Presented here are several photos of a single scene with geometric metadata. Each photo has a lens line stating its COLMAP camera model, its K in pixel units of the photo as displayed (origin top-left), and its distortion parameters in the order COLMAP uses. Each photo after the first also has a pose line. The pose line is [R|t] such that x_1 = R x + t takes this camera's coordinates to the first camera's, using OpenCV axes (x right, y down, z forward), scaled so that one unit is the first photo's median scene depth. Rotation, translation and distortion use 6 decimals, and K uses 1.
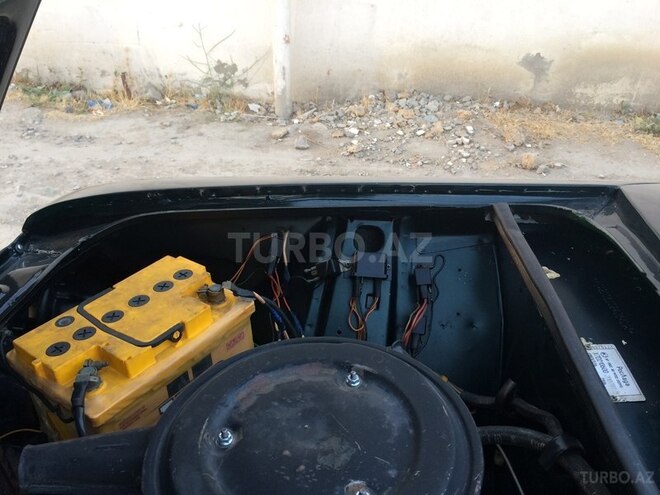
lens RADIAL K [[556.3, 0, 329.7], [0, 556.3, 244.4], [0, 0, 1]] dist [0.018151, -0.052717]
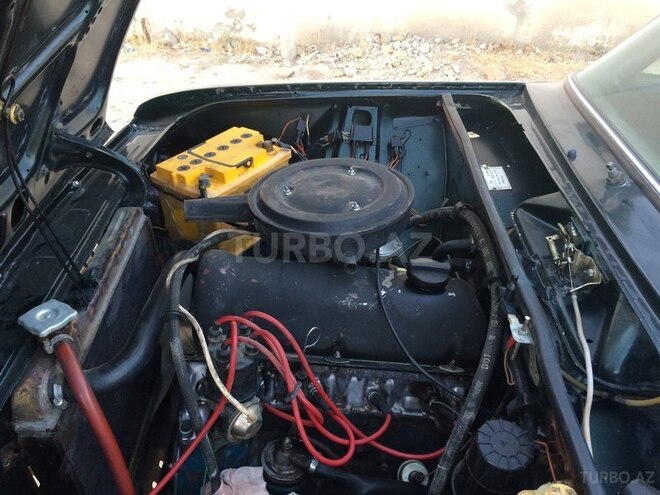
lens RADIAL K [[556.3, 0, 328.0], [0, 556.3, 252.9], [0, 0, 1]] dist [0.018151, -0.052717]
pose [[0.999987, -0.004730, -0.001834, -0.005578], [0.004881, 0.995585, 0.093737, 0.055103], [0.001382, -0.093745, 0.995595, -0.146868]]
